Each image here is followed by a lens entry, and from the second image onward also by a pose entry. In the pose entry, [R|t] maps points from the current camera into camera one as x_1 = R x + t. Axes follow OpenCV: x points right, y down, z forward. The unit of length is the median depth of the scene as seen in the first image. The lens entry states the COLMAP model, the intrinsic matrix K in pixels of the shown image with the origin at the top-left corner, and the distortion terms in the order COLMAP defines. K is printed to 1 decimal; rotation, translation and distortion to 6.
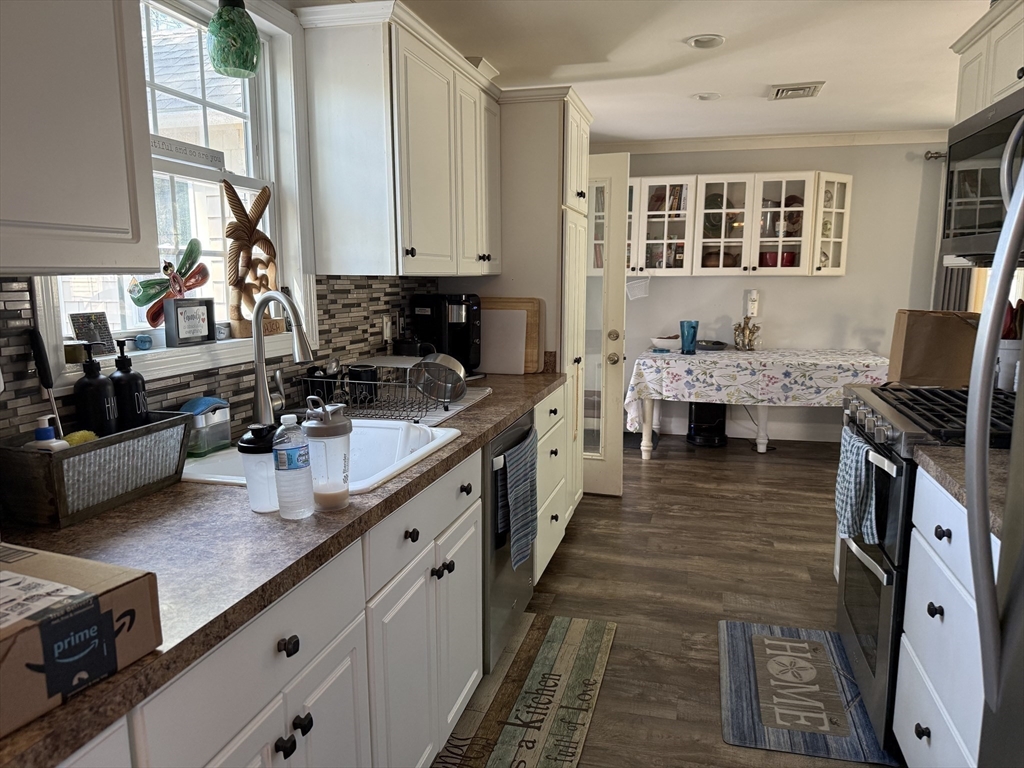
lens RADIAL K [[739.2, 0, 505.4], [0, 739.2, 391.9], [0, 0, 1]] dist [0.063955, -0.087784]
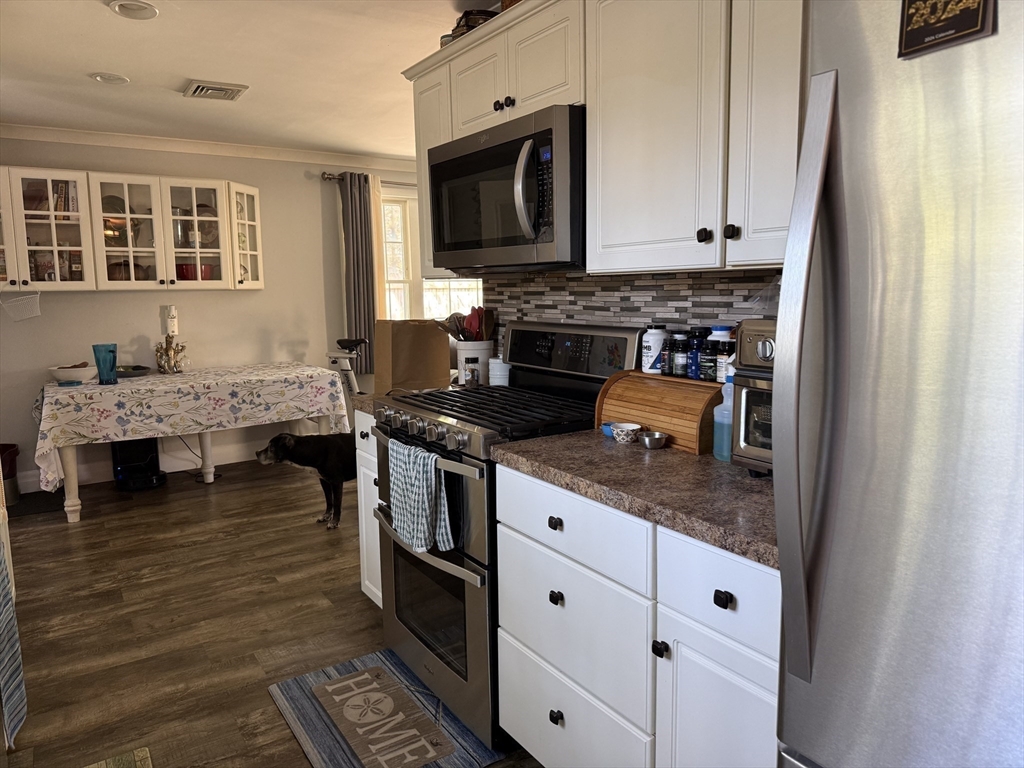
lens RADIAL K [[739.2, 0, 502.9], [0, 739.2, 378.0], [0, 0, 1]] dist [0.063955, -0.087784]
pose [[0.664077, -0.102180, 0.740649, -0.087950], [0.131156, 0.991177, 0.019146, -0.017716], [-0.736070, 0.084426, 0.671620, 0.127025]]
